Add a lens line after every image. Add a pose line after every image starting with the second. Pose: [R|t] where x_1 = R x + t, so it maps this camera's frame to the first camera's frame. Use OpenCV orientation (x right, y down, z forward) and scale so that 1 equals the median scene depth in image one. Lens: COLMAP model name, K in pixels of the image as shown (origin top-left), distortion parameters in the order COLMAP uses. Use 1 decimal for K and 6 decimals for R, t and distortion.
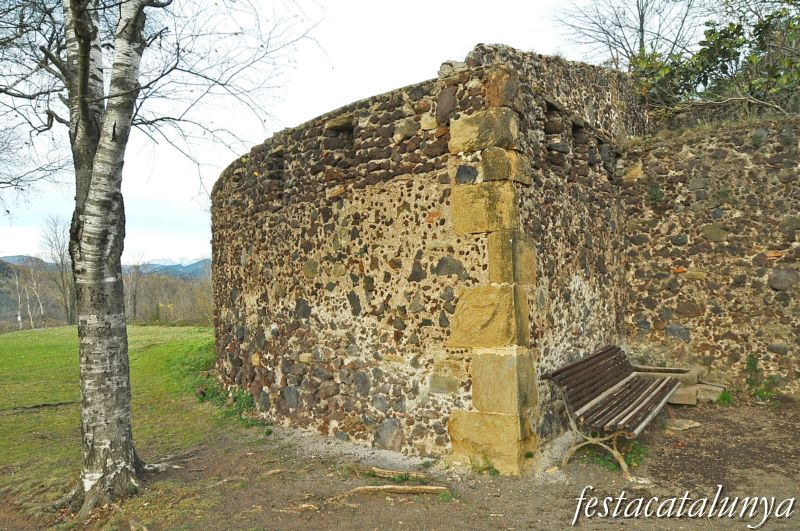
lens RADIAL K [[612.6, 0, 400.0], [0, 612.6, 263.2], [0, 0, 1]] dist [-0.079799, -0.001618]
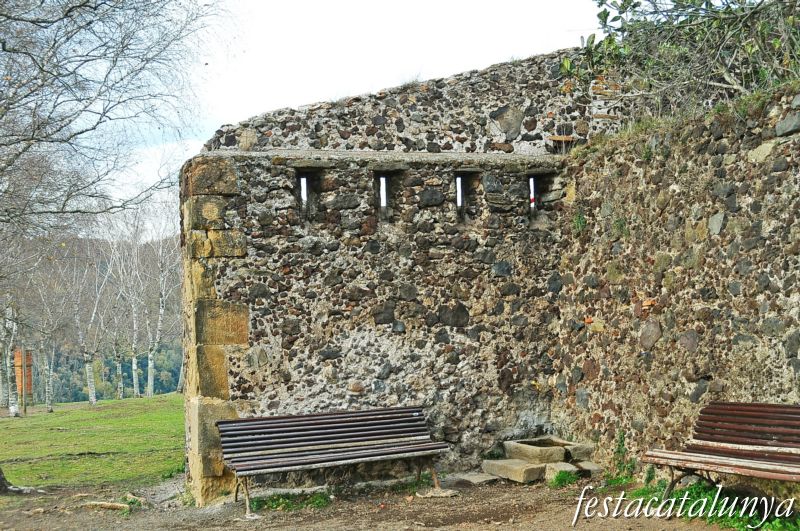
lens RADIAL K [[1317.5, 0, 400.1], [0, 1317.5, 268.0], [0, 0, 1]] dist [0.225644, 0.000000]
pose [[0.799447, -0.022687, -0.600309, 1.566851], [0.034154, 0.999387, 0.007714, -0.093832], [0.599766, -0.026670, 0.799731, -0.642306]]
